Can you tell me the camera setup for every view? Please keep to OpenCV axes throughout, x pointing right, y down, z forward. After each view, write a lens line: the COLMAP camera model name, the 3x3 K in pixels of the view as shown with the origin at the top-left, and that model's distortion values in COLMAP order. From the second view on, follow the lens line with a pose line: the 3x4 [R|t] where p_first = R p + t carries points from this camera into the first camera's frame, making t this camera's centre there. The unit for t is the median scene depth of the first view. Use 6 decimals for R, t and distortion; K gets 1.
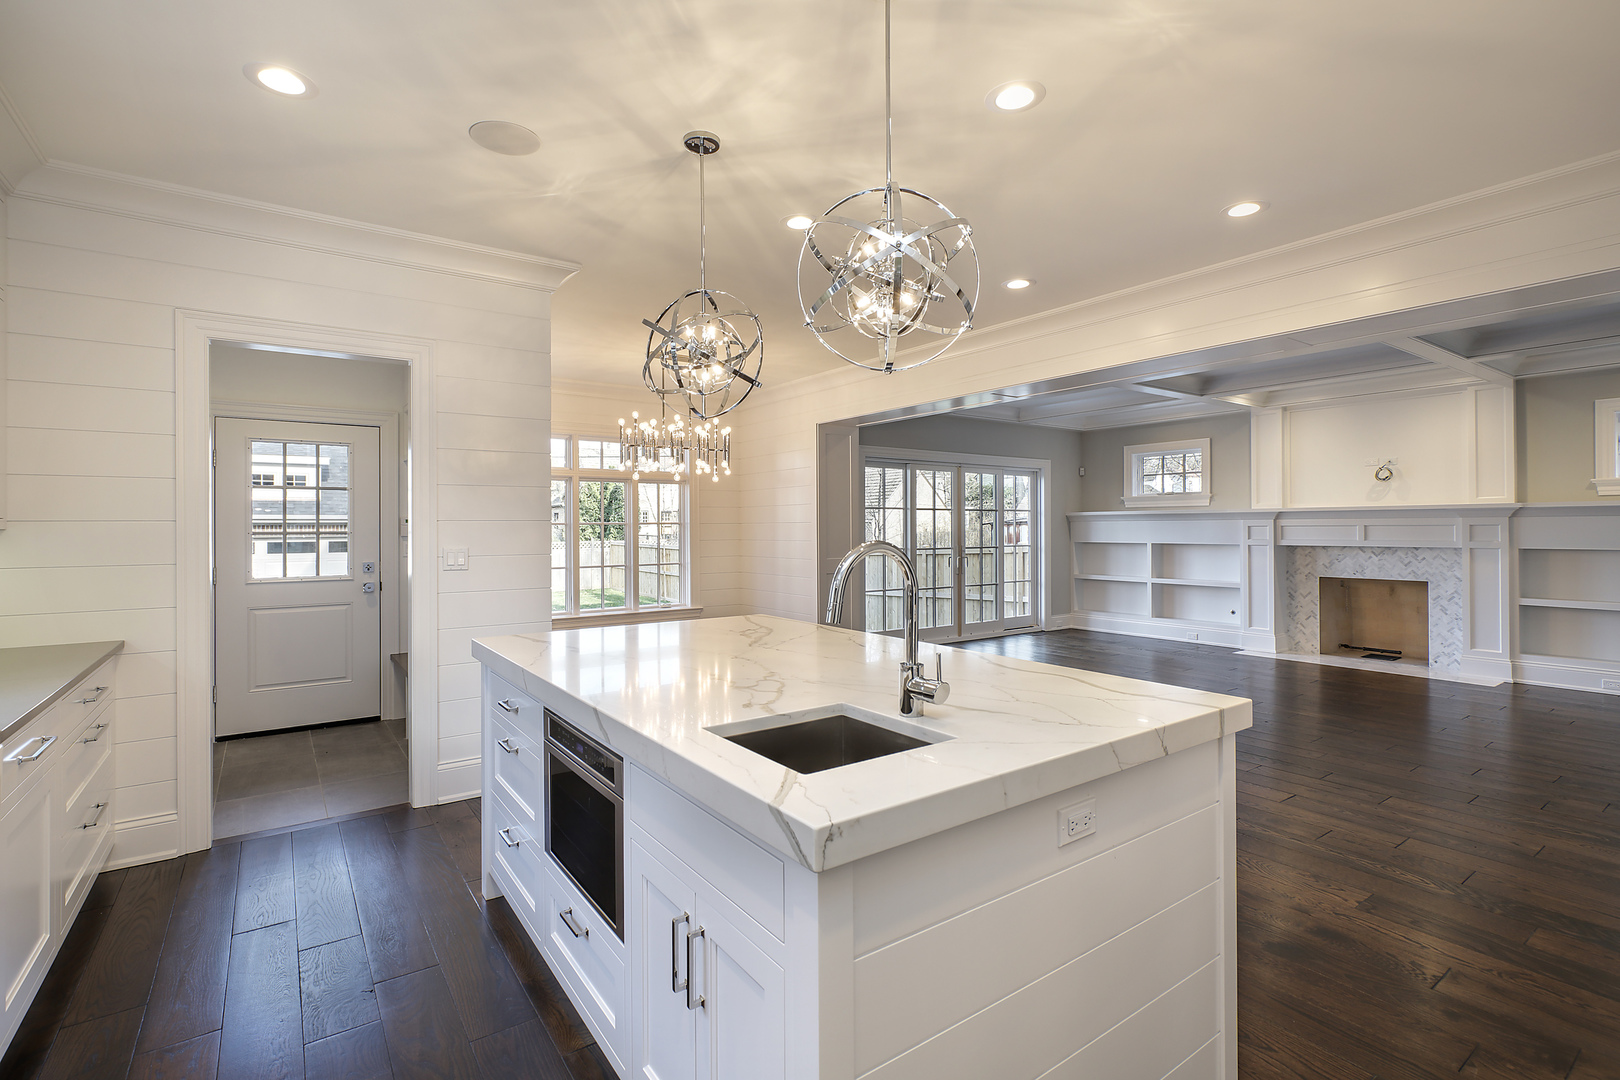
lens RADIAL K [[754.6, 0, 797.1], [0, 754.6, 529.9], [0, 0, 1]] dist [-0.001412, -0.000098]
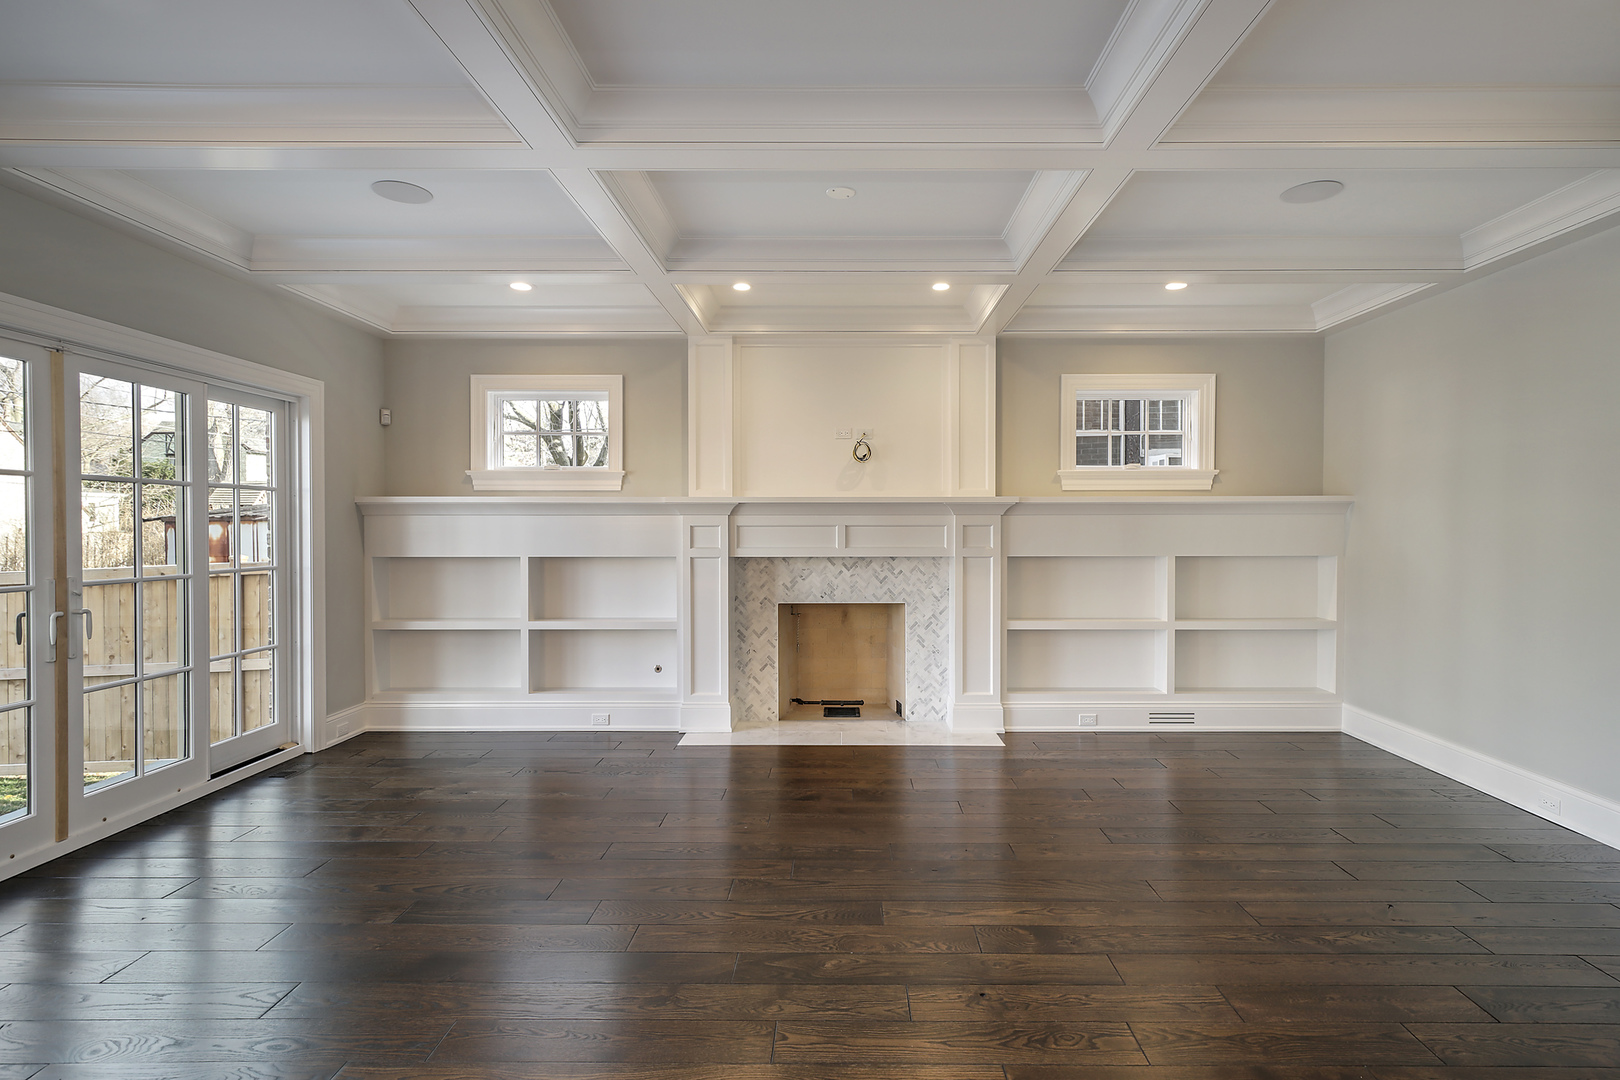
lens RADIAL K [[845.0, 0, 810.0], [0, 845.0, 540.0], [0, 0, 1]] dist [-0.000494, -0.000396]
pose [[0.614505, -0.007634, 0.788876, 0.128158], [0.000385, 0.999956, 0.009376, -0.000084], [-0.788913, -0.005458, 0.614481, 0.518412]]
